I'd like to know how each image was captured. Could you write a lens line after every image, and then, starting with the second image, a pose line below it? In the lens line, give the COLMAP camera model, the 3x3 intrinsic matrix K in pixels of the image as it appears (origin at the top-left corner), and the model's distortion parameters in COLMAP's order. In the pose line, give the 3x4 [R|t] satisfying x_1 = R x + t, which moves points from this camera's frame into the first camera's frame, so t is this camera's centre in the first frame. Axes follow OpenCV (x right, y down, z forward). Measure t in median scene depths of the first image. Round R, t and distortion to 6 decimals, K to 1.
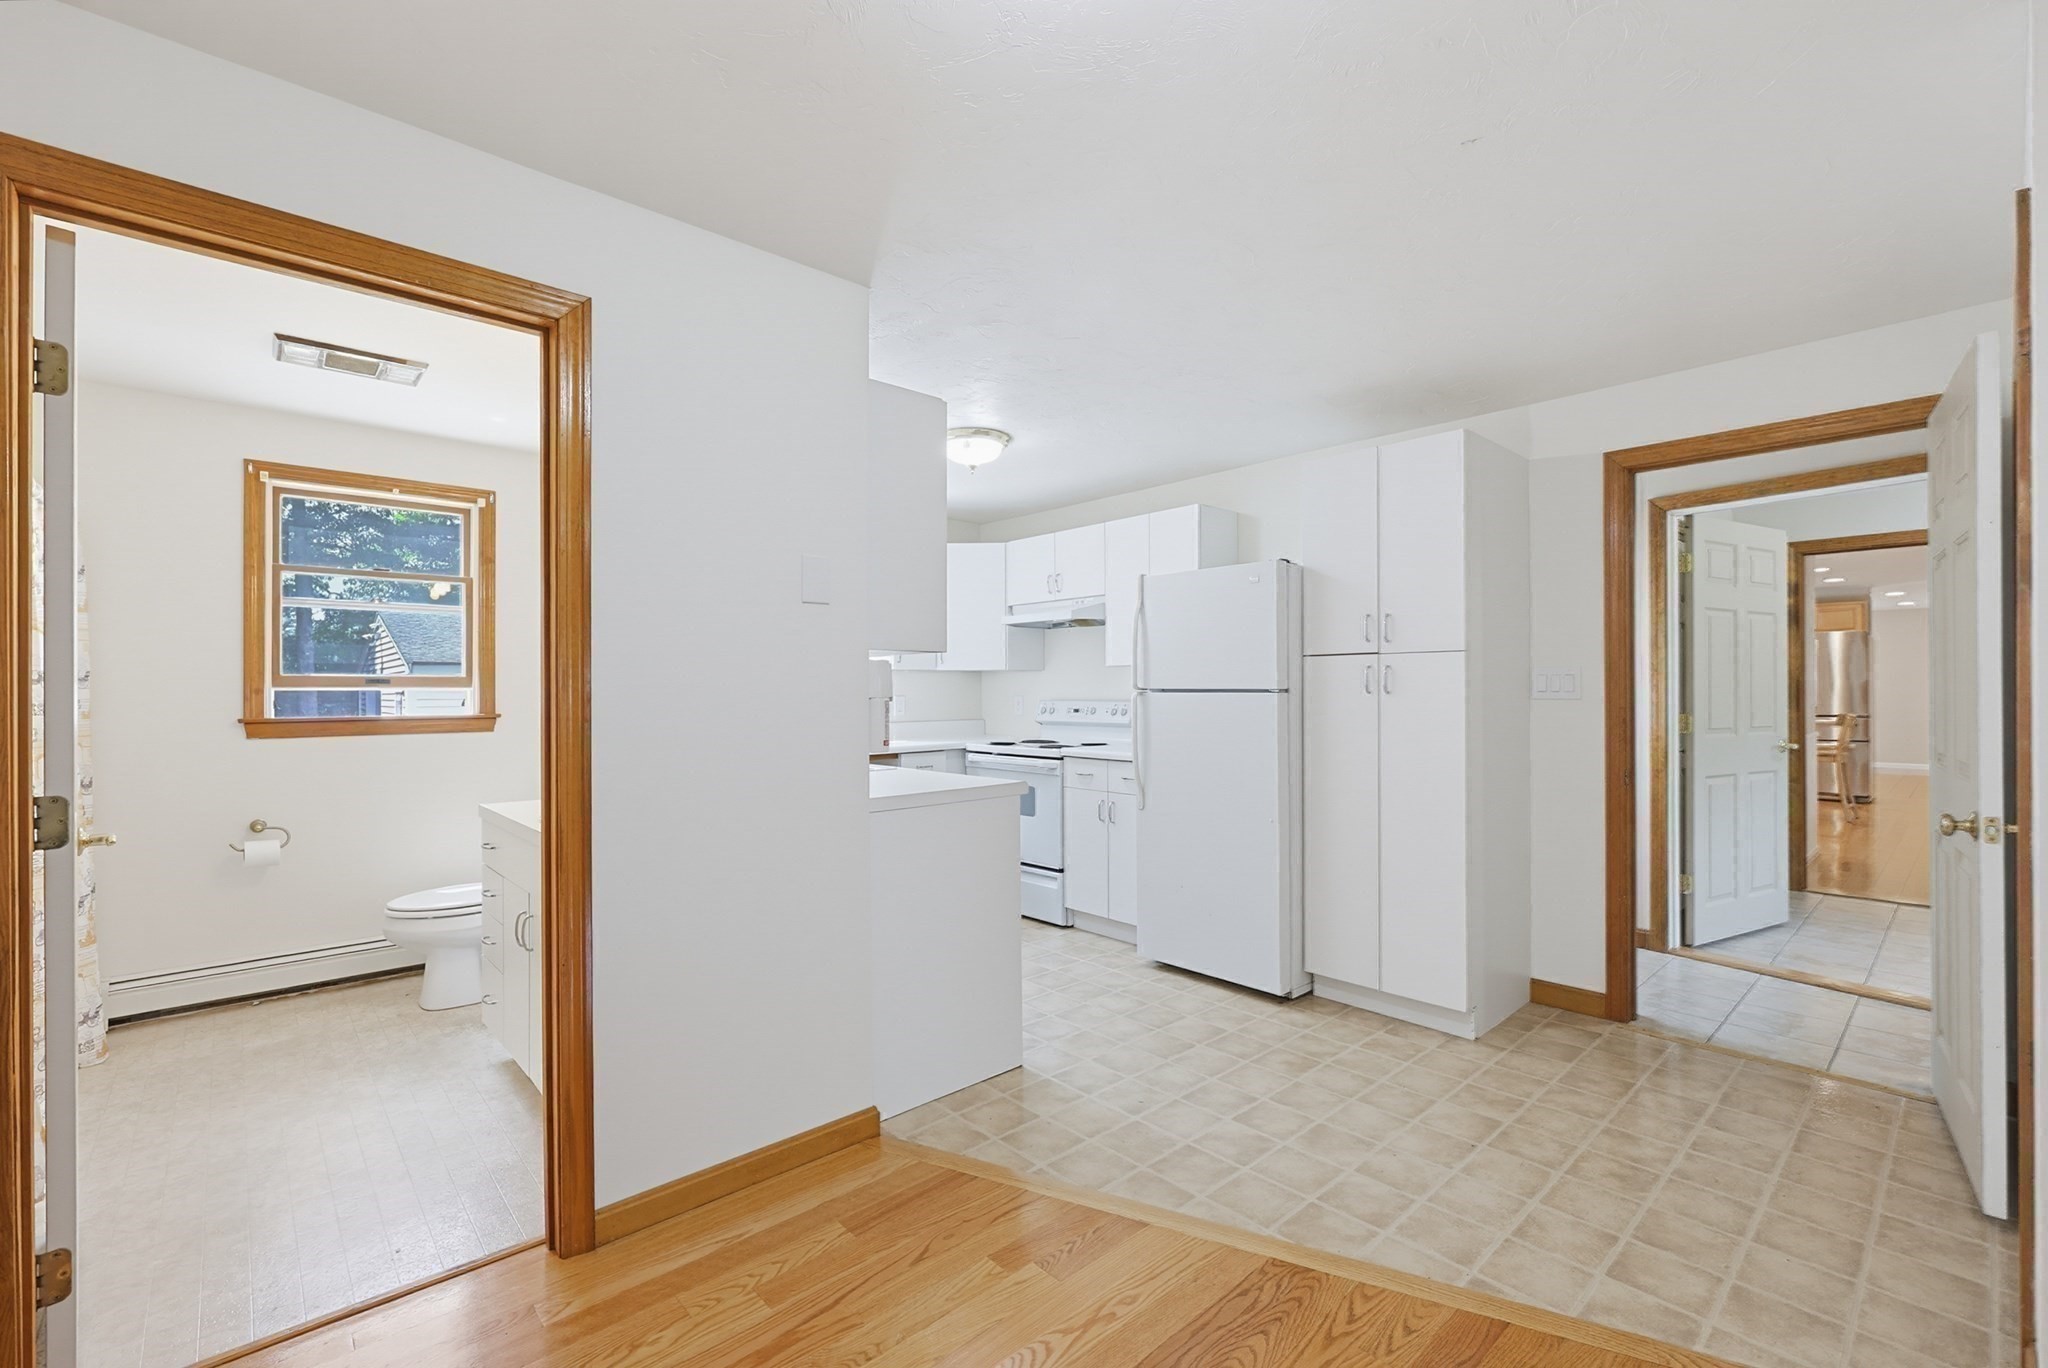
lens RADIAL K [[875.2, 0, 1024.0], [0, 875.2, 684.0], [0, 0, 1]] dist [0.000503, 0.000538]
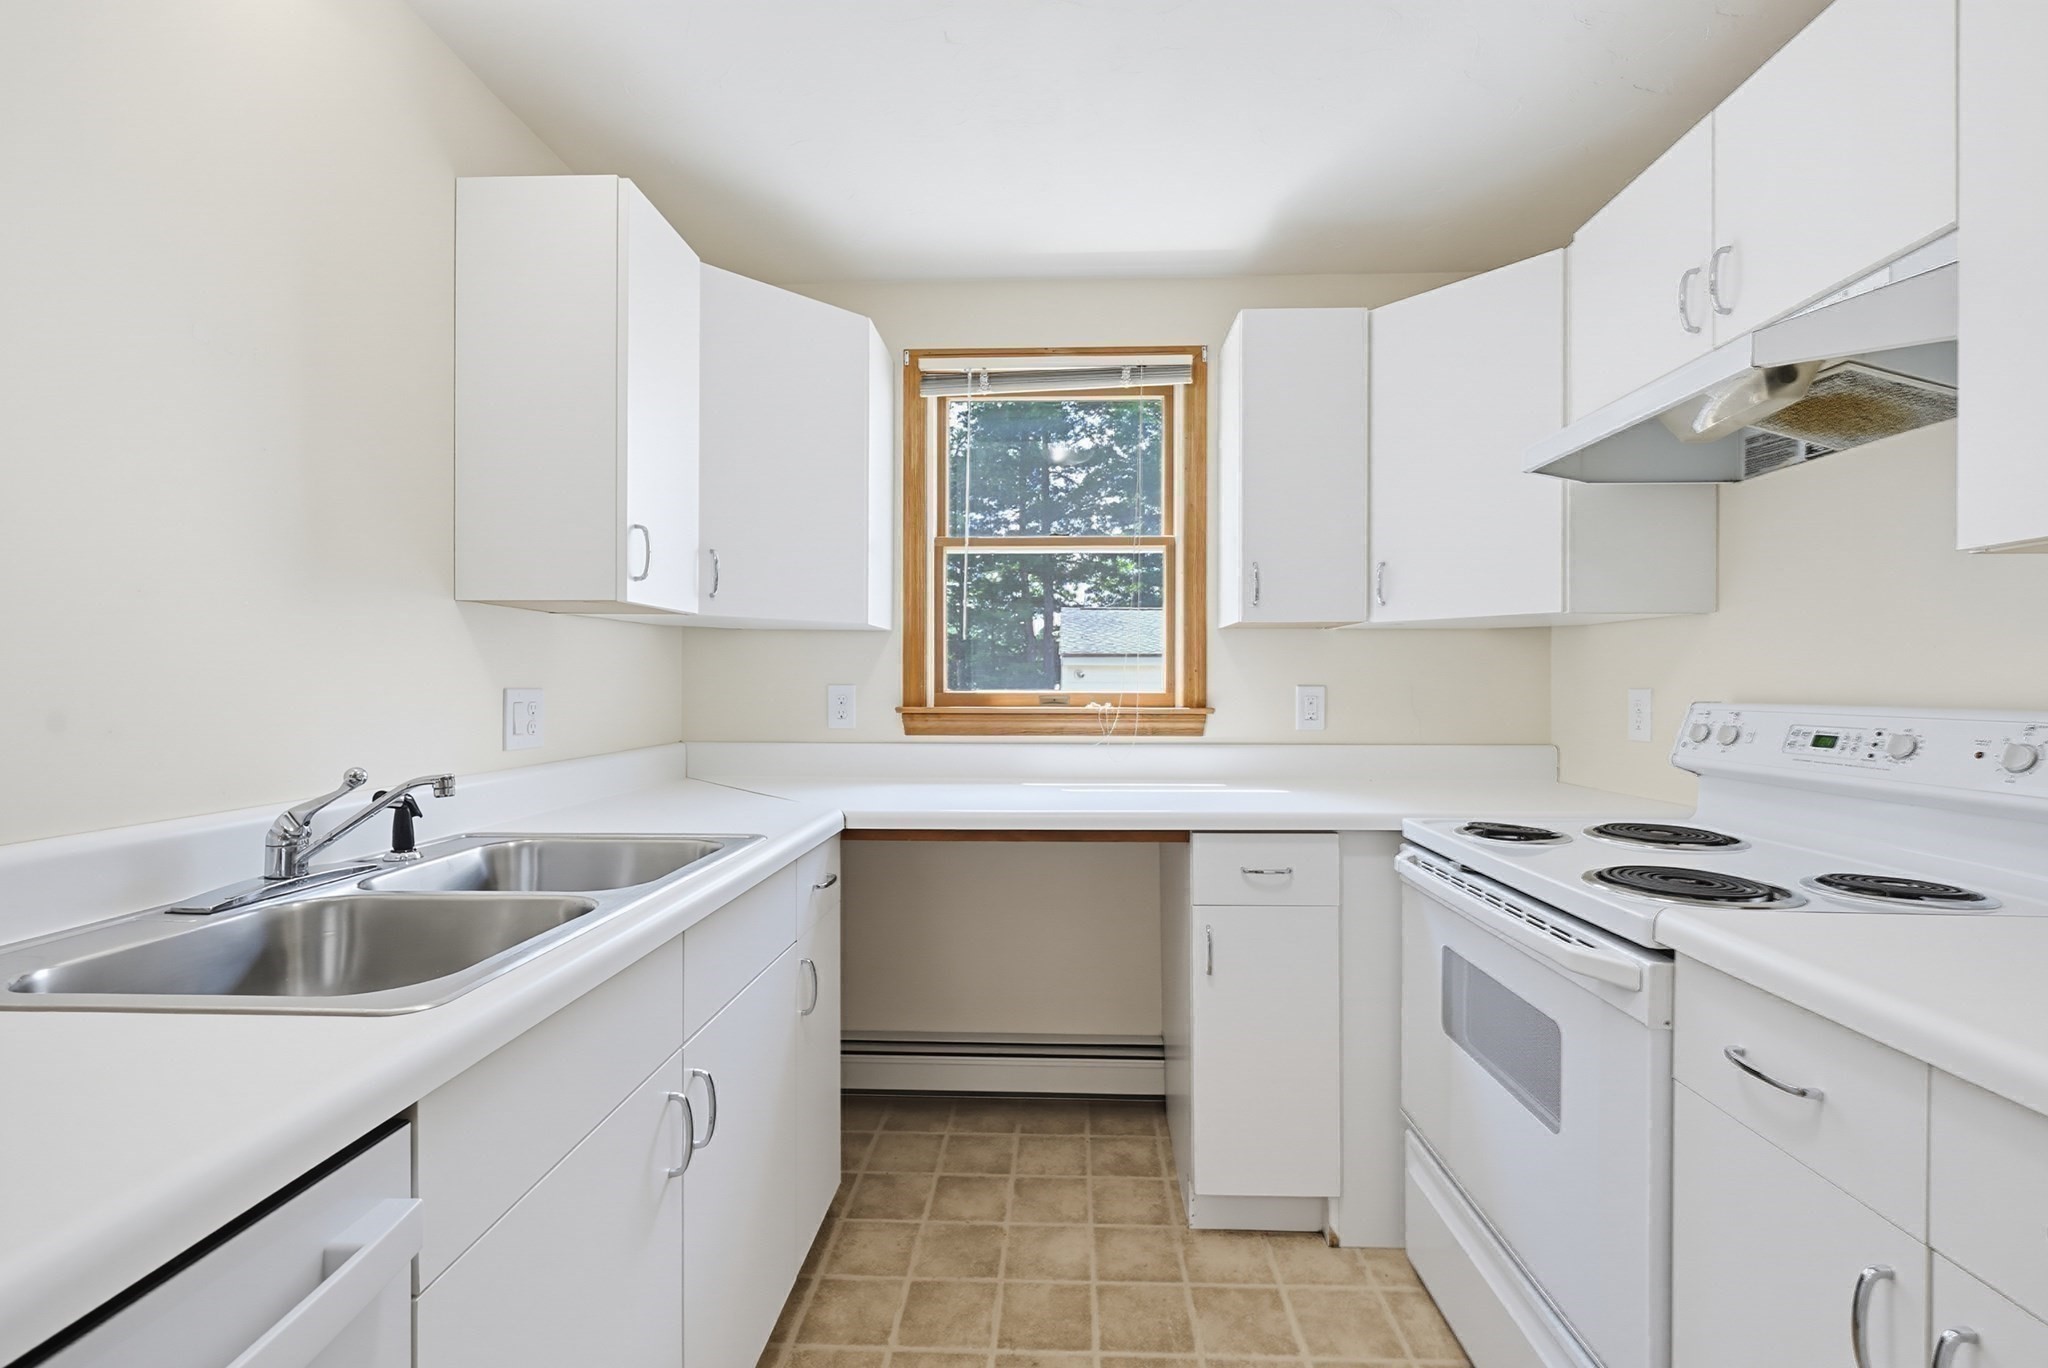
lens RADIAL K [[875.2, 0, 1024.0], [0, 875.2, 684.0], [0, 0, 1]] dist [0.000503, 0.000538]
pose [[0.709890, -0.001046, -0.704312, 0.073386], [0.005831, 0.999973, 0.004393, 0.009419], [0.704289, -0.007226, 0.709877, 0.609343]]
